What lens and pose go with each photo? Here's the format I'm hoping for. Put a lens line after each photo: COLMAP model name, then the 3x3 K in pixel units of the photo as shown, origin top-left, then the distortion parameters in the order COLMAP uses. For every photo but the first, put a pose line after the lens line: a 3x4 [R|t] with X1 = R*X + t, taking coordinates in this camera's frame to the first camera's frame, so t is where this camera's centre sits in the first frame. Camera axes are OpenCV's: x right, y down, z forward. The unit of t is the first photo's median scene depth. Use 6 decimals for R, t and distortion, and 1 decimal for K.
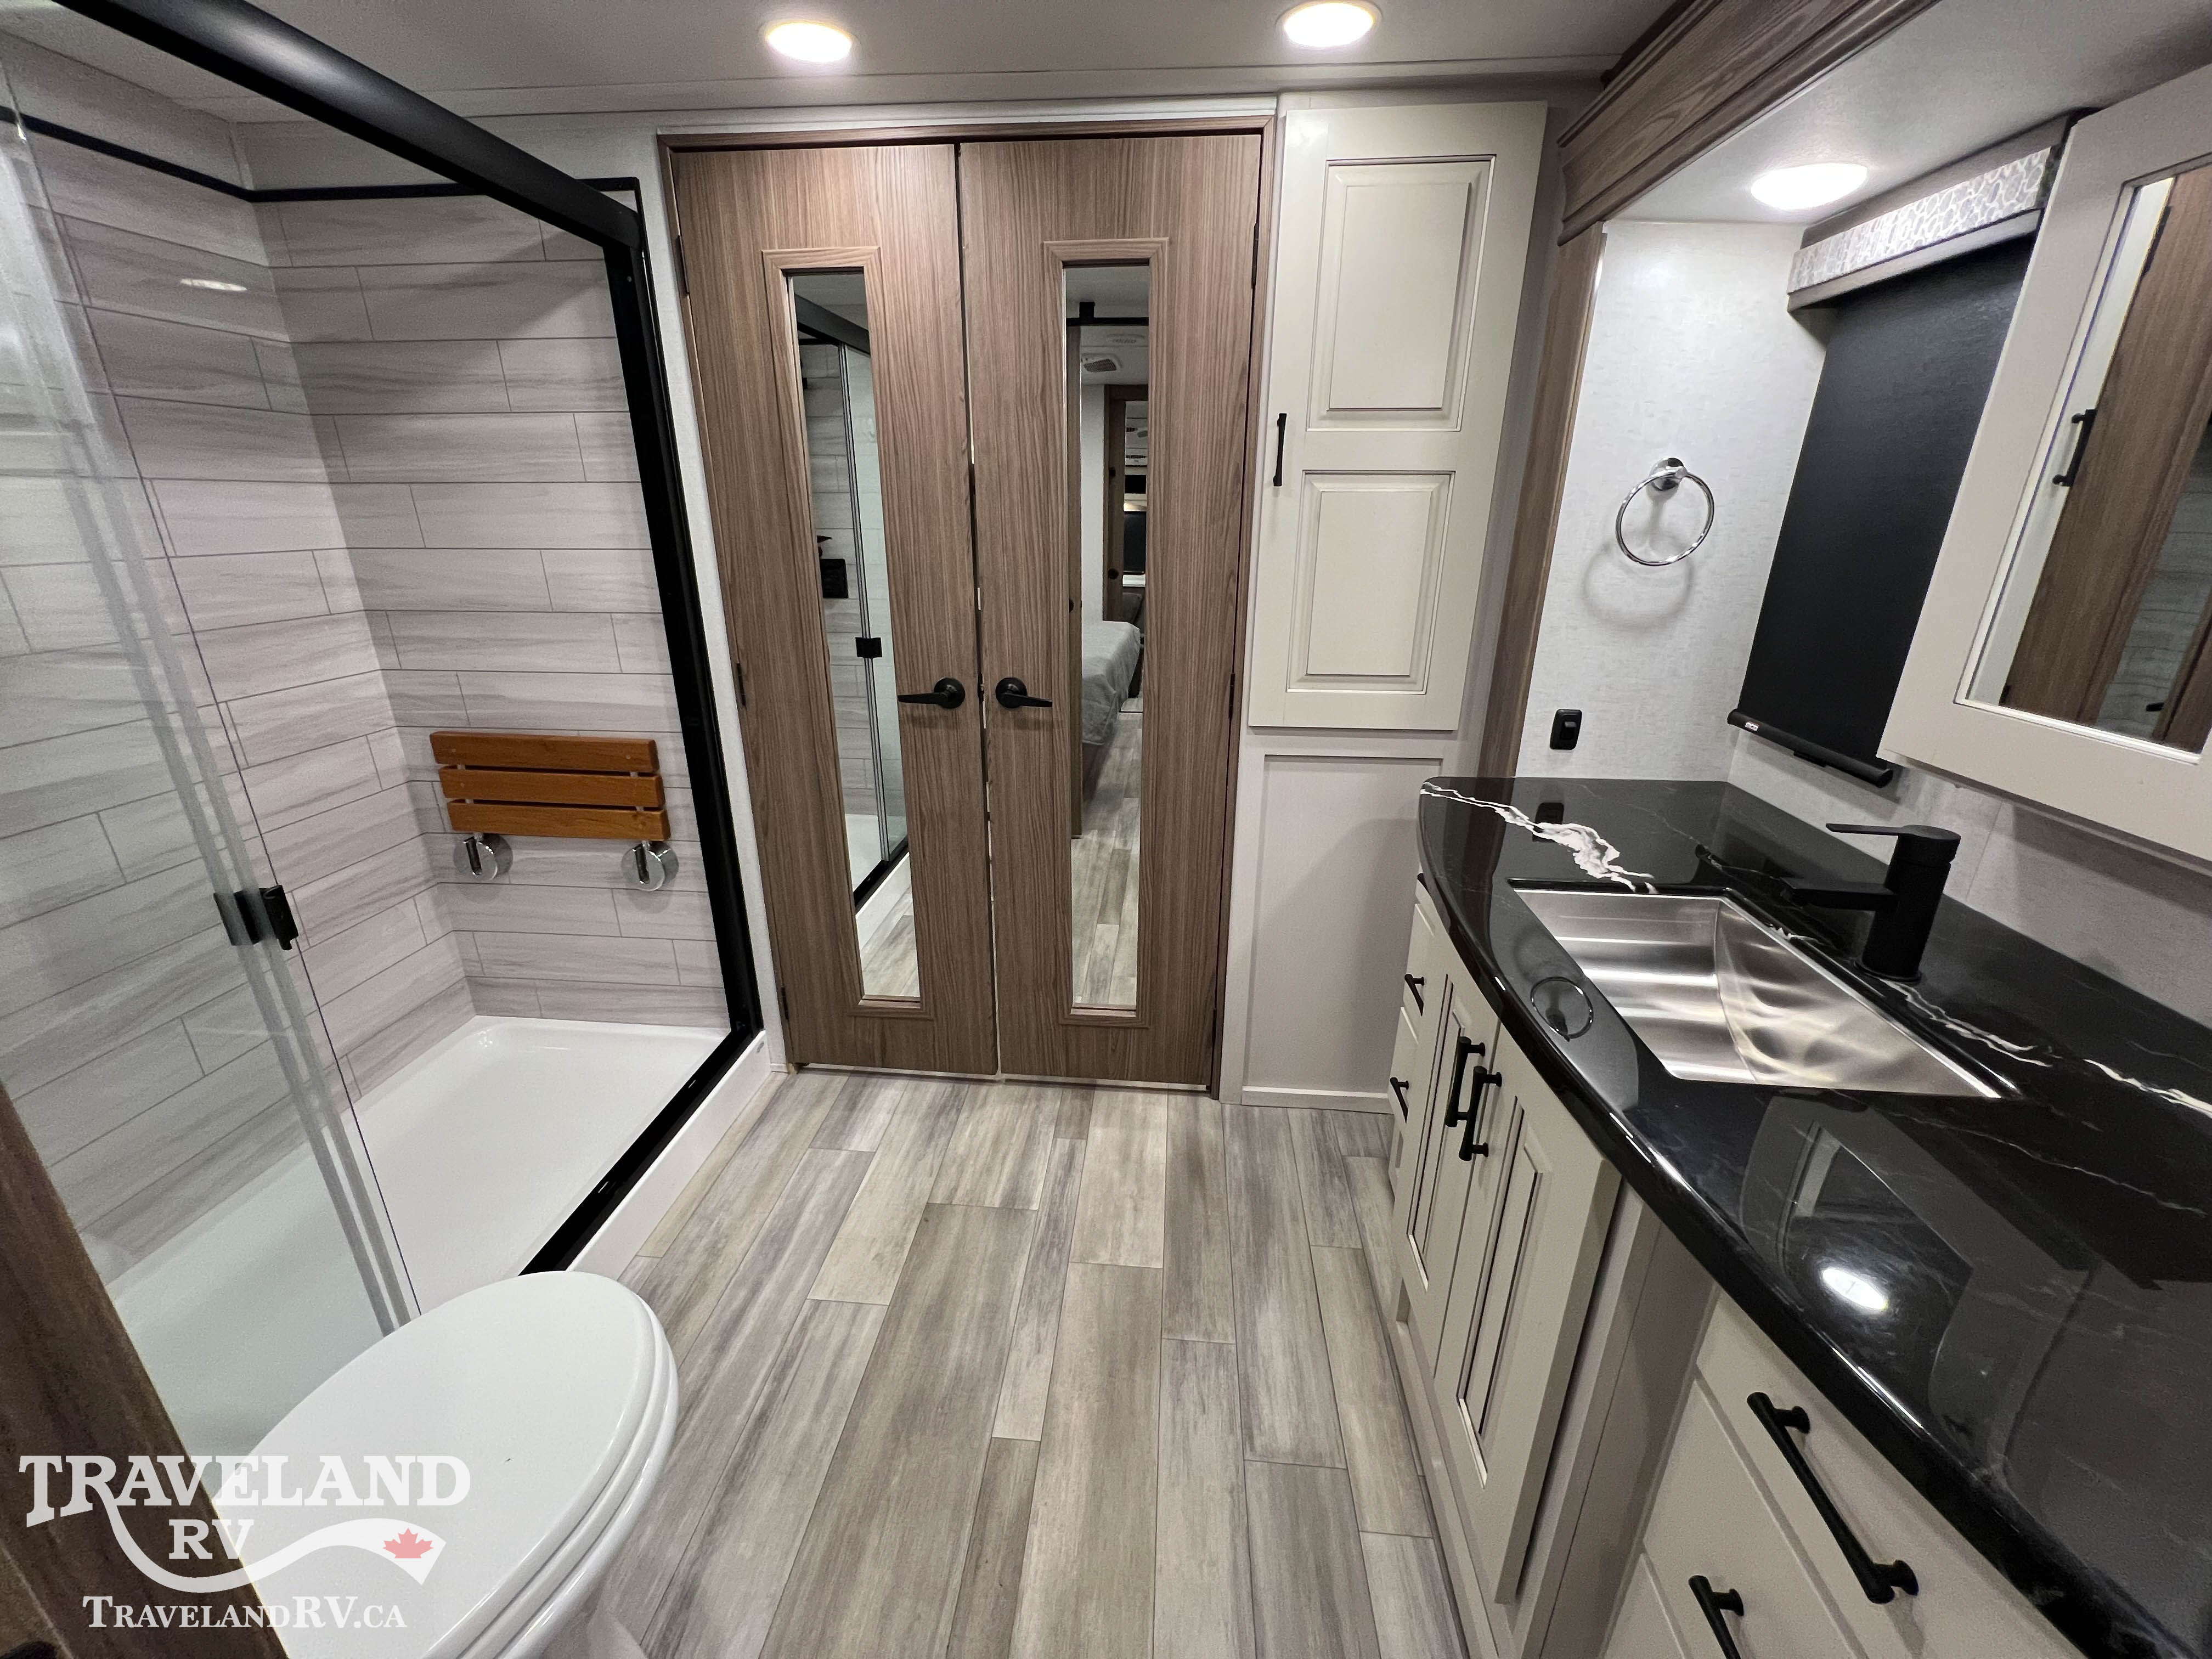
lens RADIAL K [[884.9, 0, 1097.6], [0, 884.9, 822.6], [0, 0, 1]] dist [-0.000523, 0.000156]
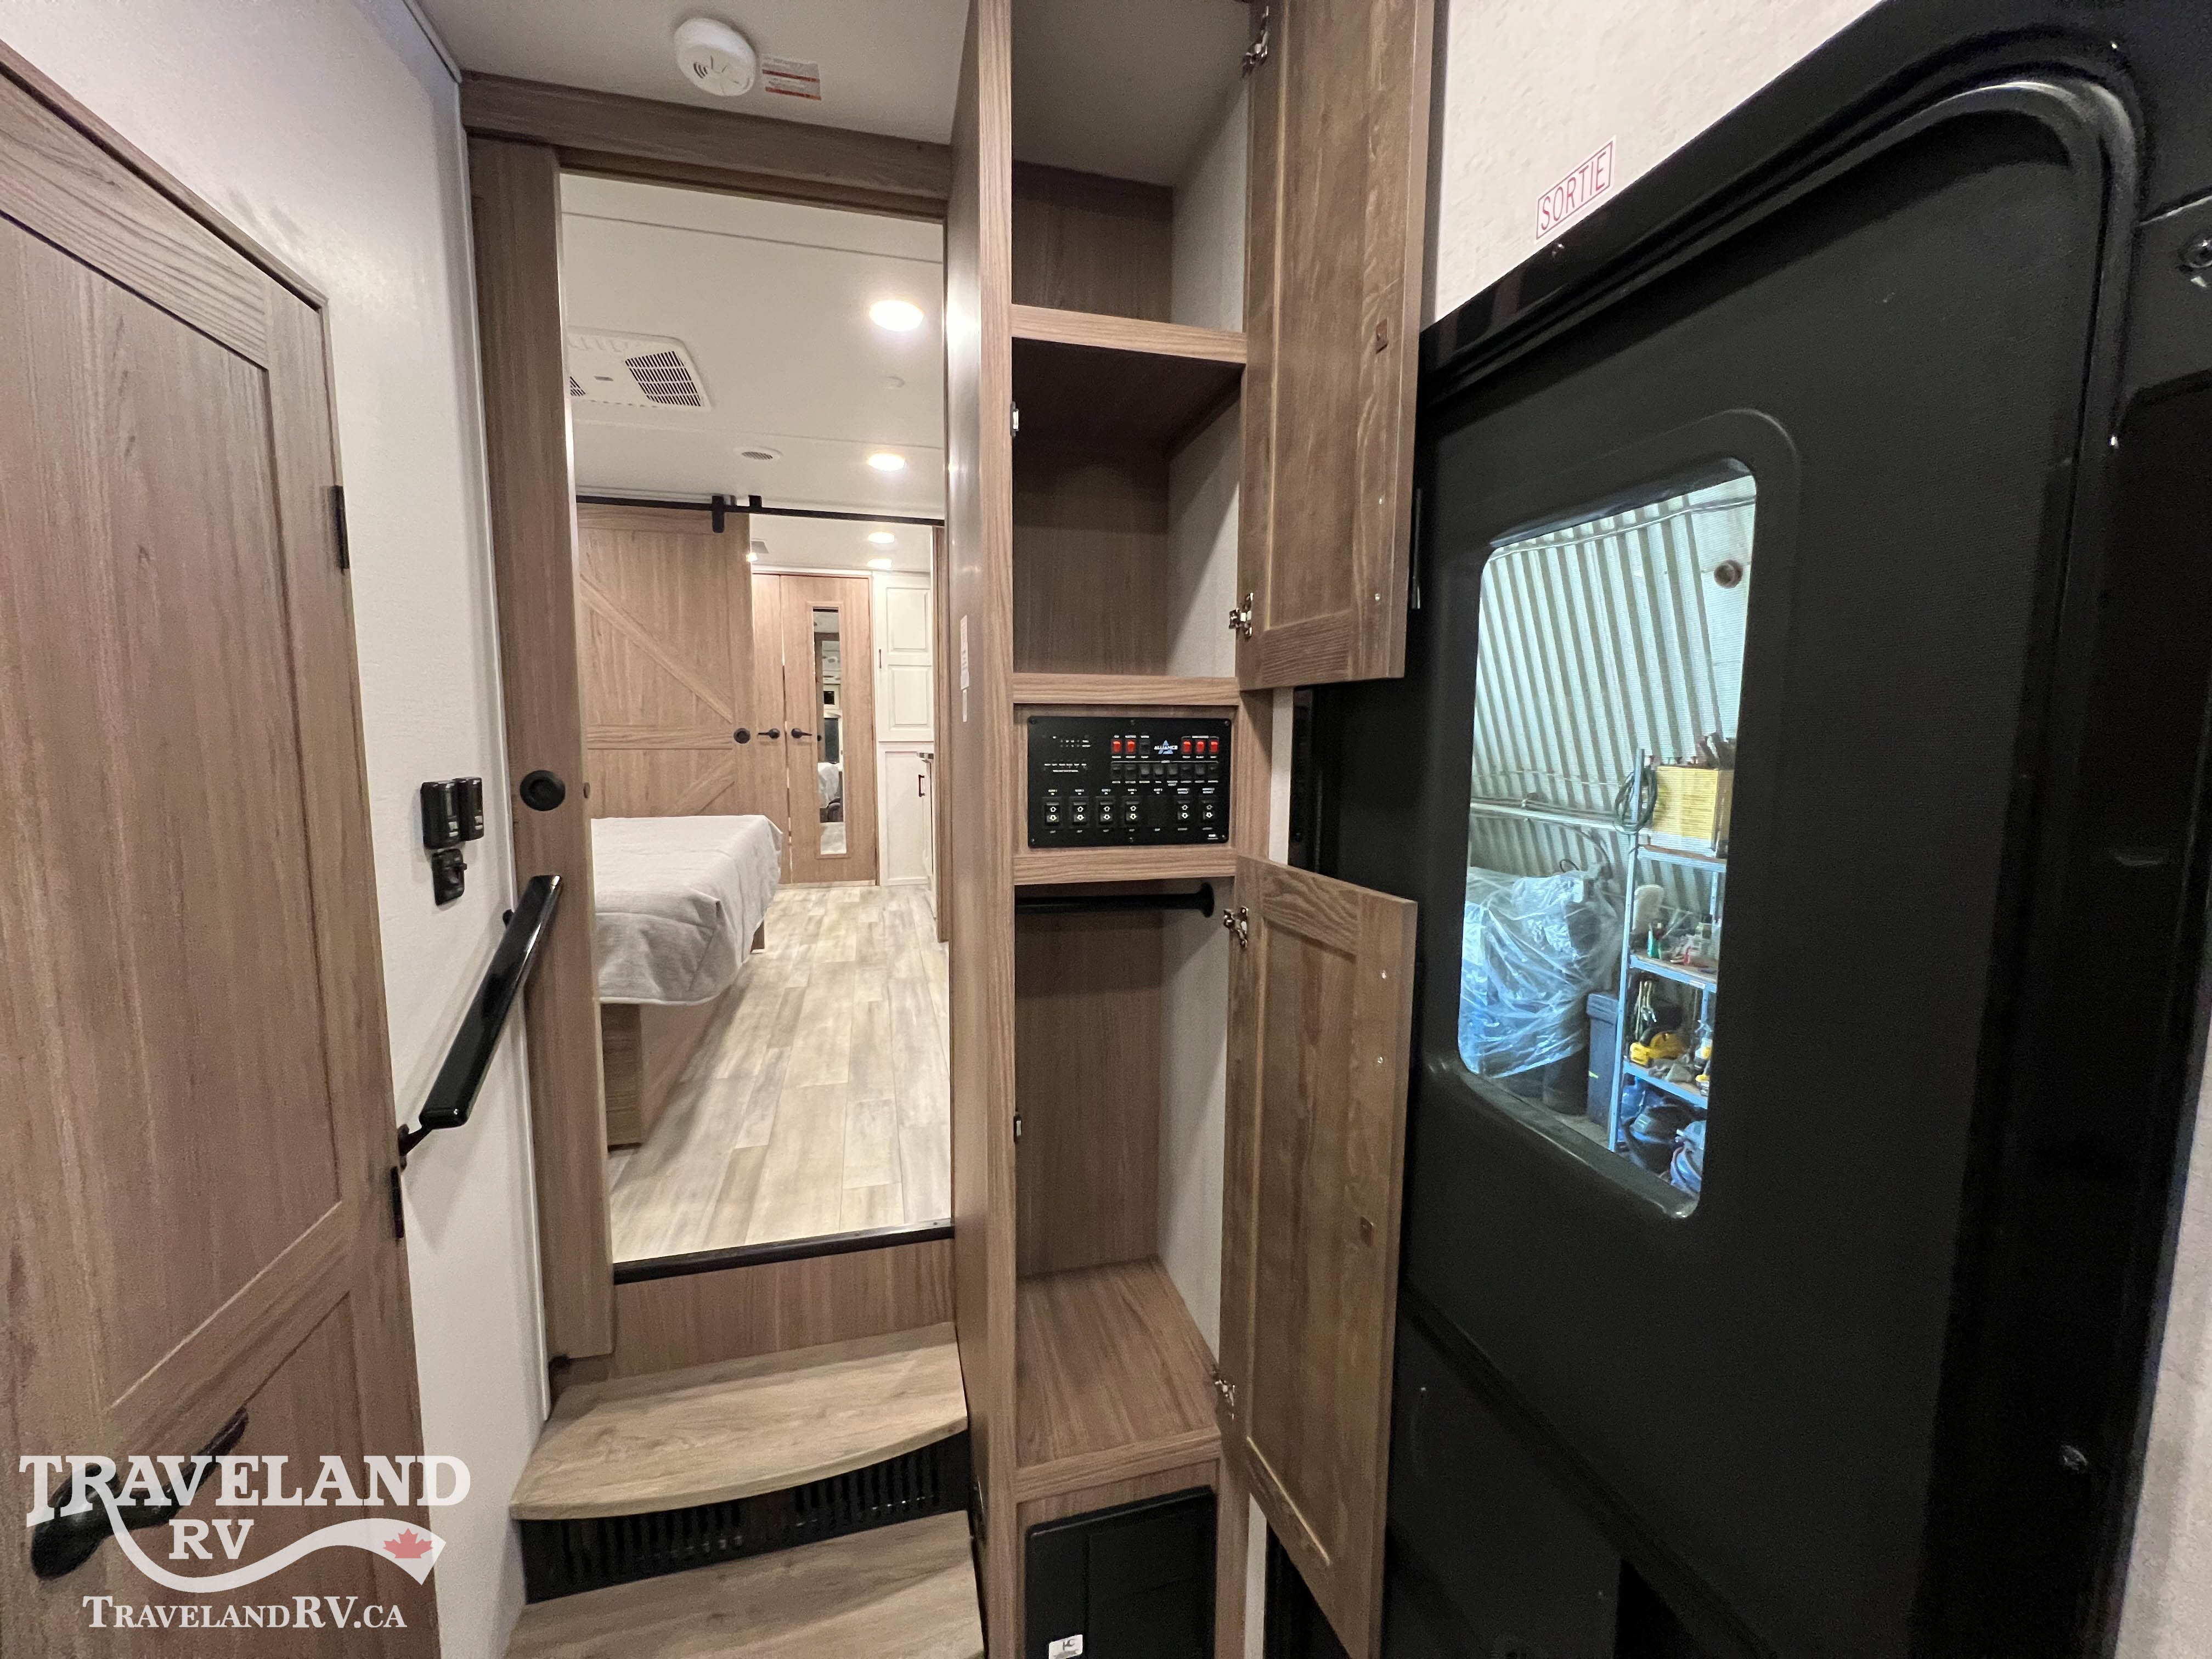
lens RADIAL K [[884.9, 0, 1104.5], [0, 884.9, 822.6], [0, 0, 1]] dist [-0.000523, 0.000156]
pose [[0.939900, -0.036431, 0.339502, -0.169580], [0.117423, 0.968135, -0.221194, 1.079949], [-0.320625, 0.247766, 0.914227, -2.313656]]
